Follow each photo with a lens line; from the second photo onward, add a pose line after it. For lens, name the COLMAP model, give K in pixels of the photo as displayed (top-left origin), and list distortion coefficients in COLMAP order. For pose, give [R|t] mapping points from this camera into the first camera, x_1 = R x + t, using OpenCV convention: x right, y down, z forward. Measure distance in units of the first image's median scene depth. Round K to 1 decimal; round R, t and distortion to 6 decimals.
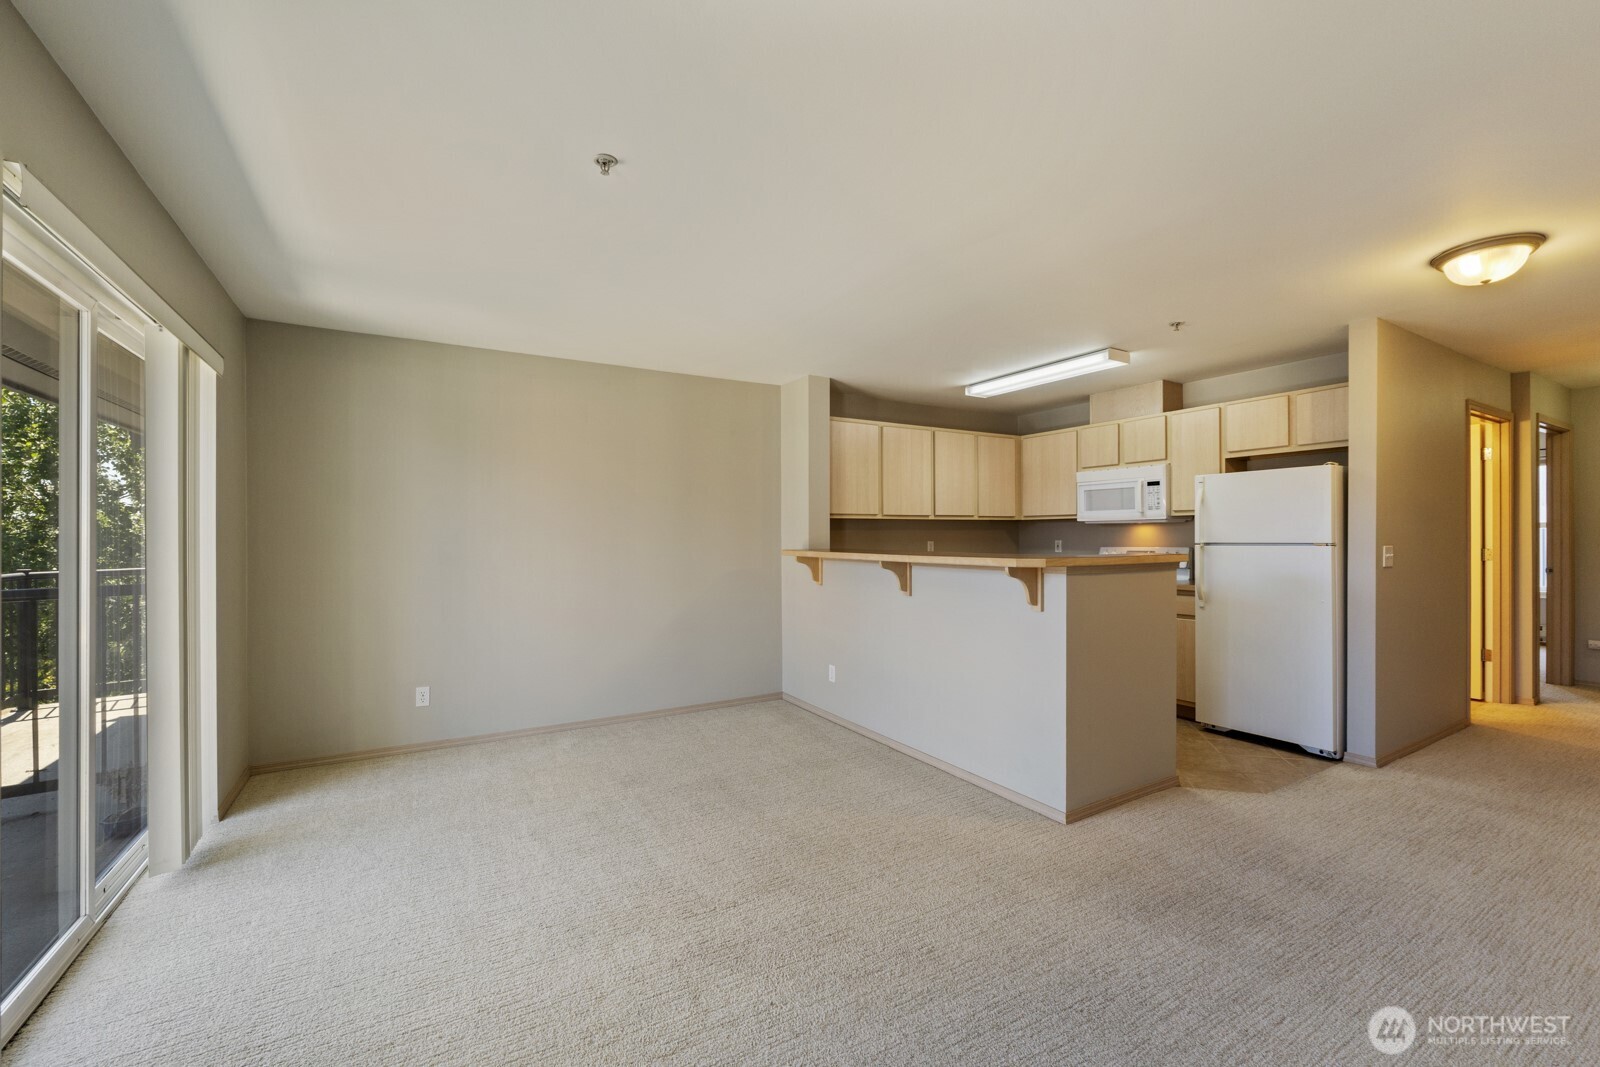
lens RADIAL K [[666.7, 0, 807.9], [0, 666.7, 537.6], [0, 0, 1]] dist [-0.008467, 0.000041]
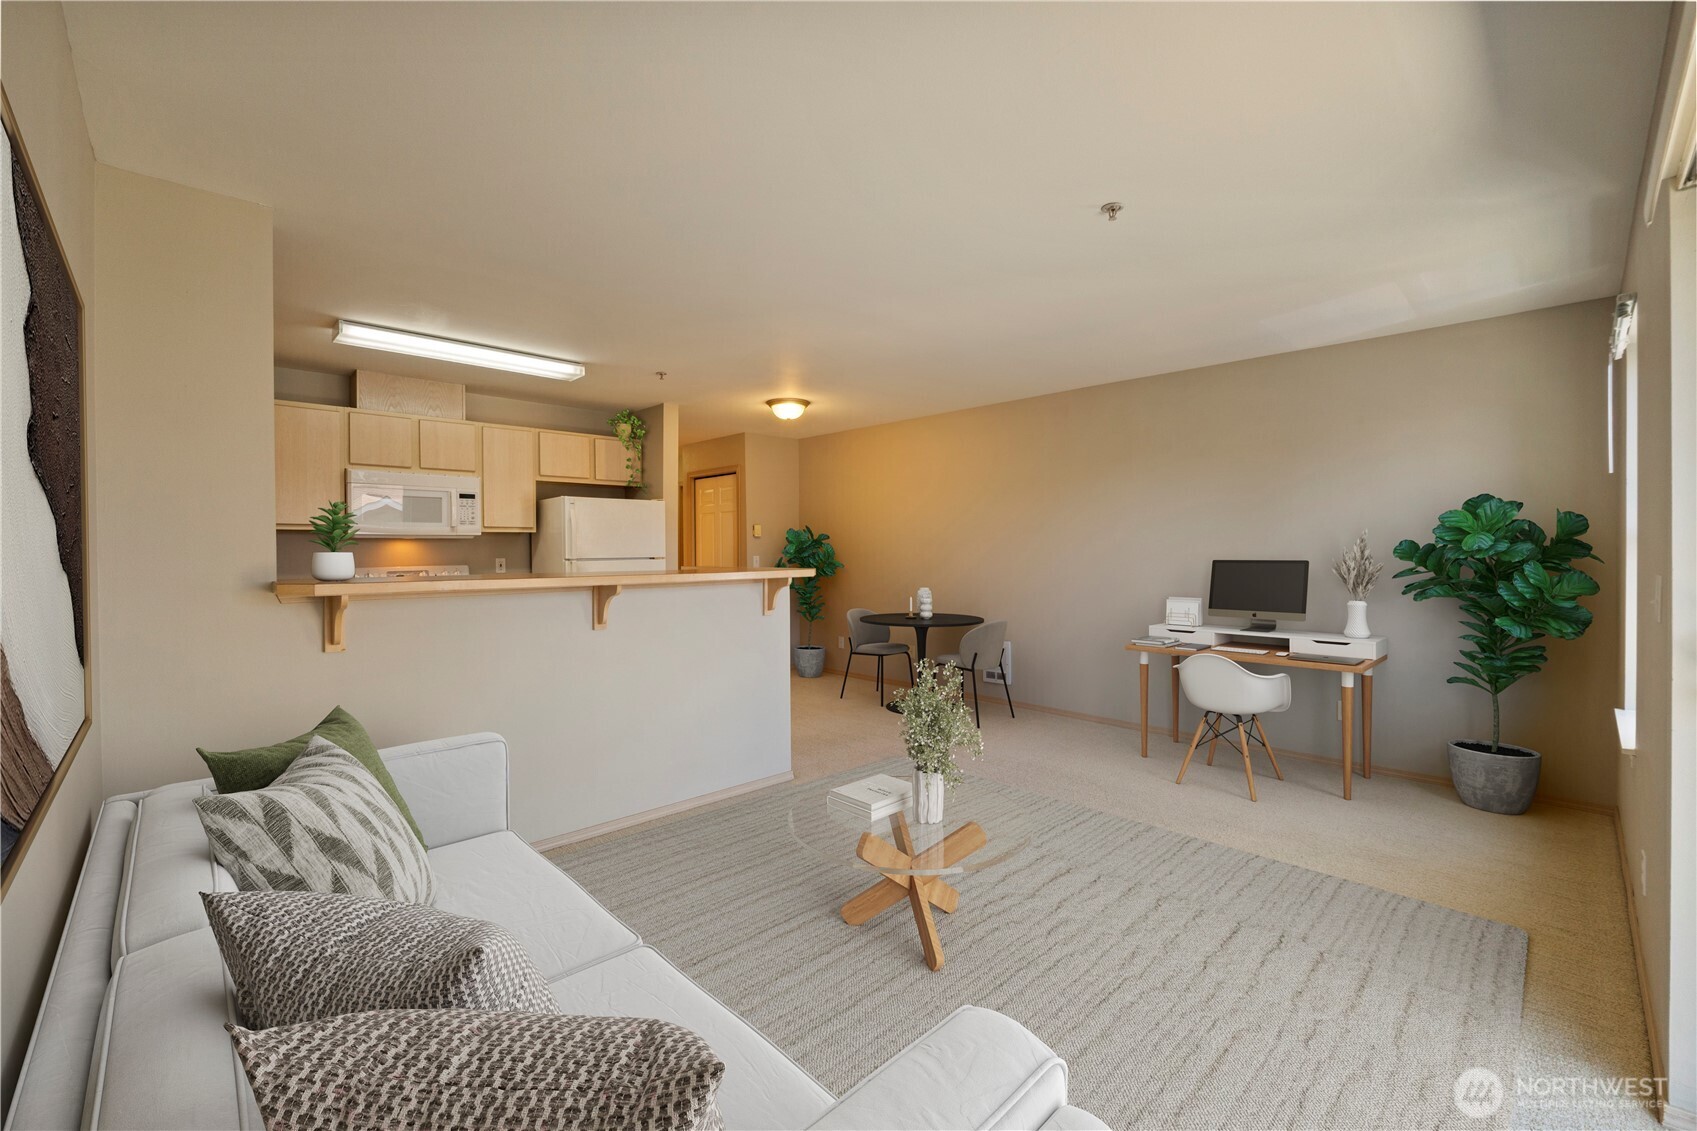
lens RADIAL K [[707.2, 0, 858.6], [0, 707.2, 556.7], [0, 0, 1]] dist [-0.008467, 0.000041]
pose [[-0.239071, -0.008013, 0.970969, -0.541949], [0.005884, 0.999936, 0.009701, -0.003820], [-0.970984, 0.008033, -0.239009, 0.688034]]
